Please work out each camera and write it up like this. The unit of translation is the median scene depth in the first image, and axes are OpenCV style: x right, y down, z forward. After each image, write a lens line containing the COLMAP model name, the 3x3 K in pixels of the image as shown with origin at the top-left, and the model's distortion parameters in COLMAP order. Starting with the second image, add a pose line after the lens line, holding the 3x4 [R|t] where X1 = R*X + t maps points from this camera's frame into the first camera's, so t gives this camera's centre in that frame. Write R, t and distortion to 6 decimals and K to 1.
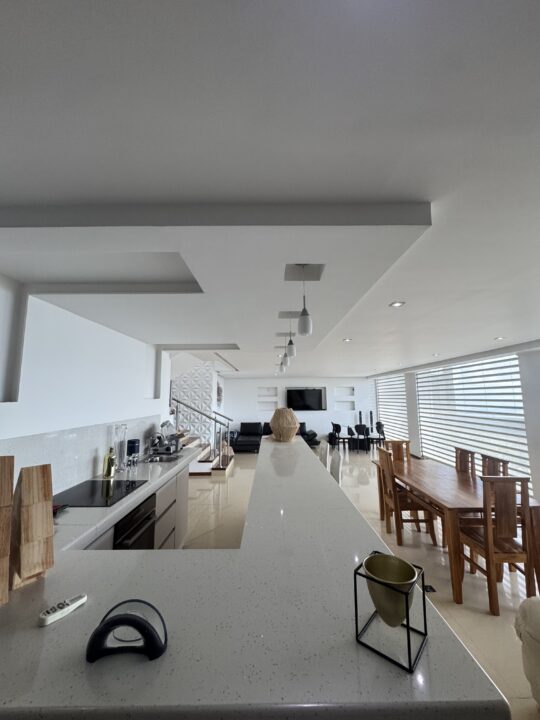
lens RADIAL K [[292.4, 0, 270.0], [0, 292.4, 360.0], [0, 0, 1]] dist [0.109916, -0.000002]
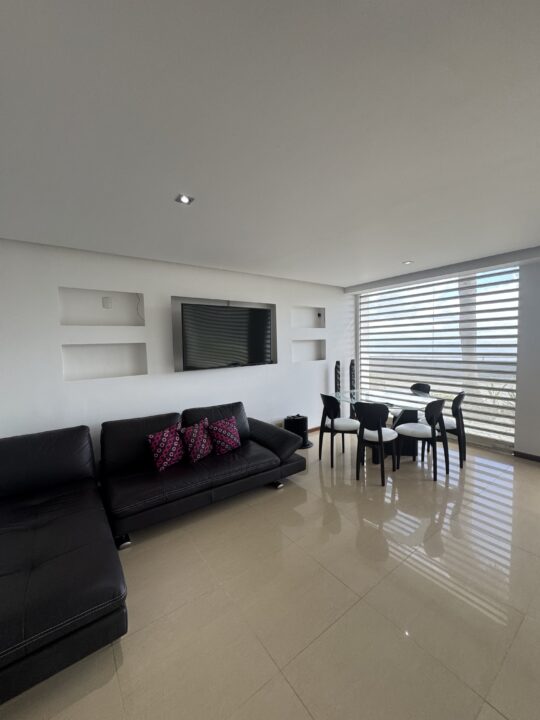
lens RADIAL K [[292.4, 0, 270.0], [0, 292.4, 360.0], [0, 0, 1]] dist [0.109916, -0.000002]
pose [[0.798926, -0.046383, 0.599637, -0.055667], [-0.064759, 0.984591, 0.162441, 0.101022], [-0.597932, -0.168610, 0.783612, 0.683071]]
